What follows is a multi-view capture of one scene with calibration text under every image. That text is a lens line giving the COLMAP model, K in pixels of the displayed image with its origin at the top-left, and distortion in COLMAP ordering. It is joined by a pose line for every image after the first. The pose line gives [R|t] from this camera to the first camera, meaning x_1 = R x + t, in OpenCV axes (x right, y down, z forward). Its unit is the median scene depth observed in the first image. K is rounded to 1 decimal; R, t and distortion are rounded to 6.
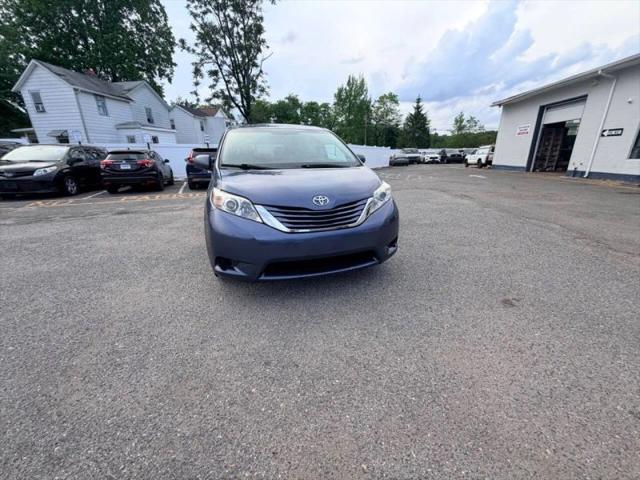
lens RADIAL K [[253.4, 0, 319.7], [0, 253.4, 242.3], [0, 0, 1]] dist [-0.000377, 0.000082]
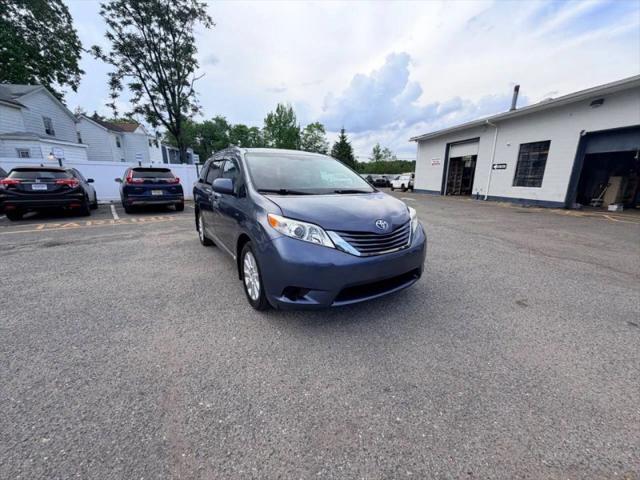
lens RADIAL K [[253.4, 0, 319.5], [0, 253.4, 242.3], [0, 0, 1]] dist [-0.000377, 0.000082]
pose [[0.963938, -0.043676, 0.262517, -0.045475], [0.064955, 0.995220, -0.072931, -0.002622], [-0.258077, 0.087353, 0.962167, 0.004397]]
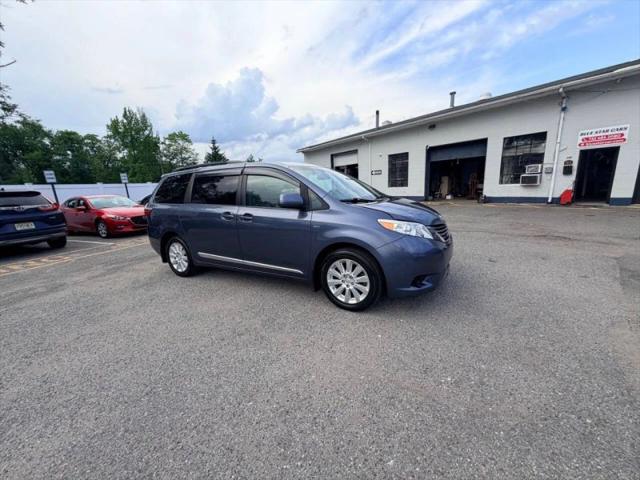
lens RADIAL K [[253.4, 0, 319.4], [0, 253.4, 242.2], [0, 0, 1]] dist [-0.000377, 0.000082]
pose [[0.730811, -0.173505, 0.660160, -0.122904], [0.260368, 0.964888, -0.034638, -0.013933], [-0.630970, 0.197199, 0.750326, 0.034569]]
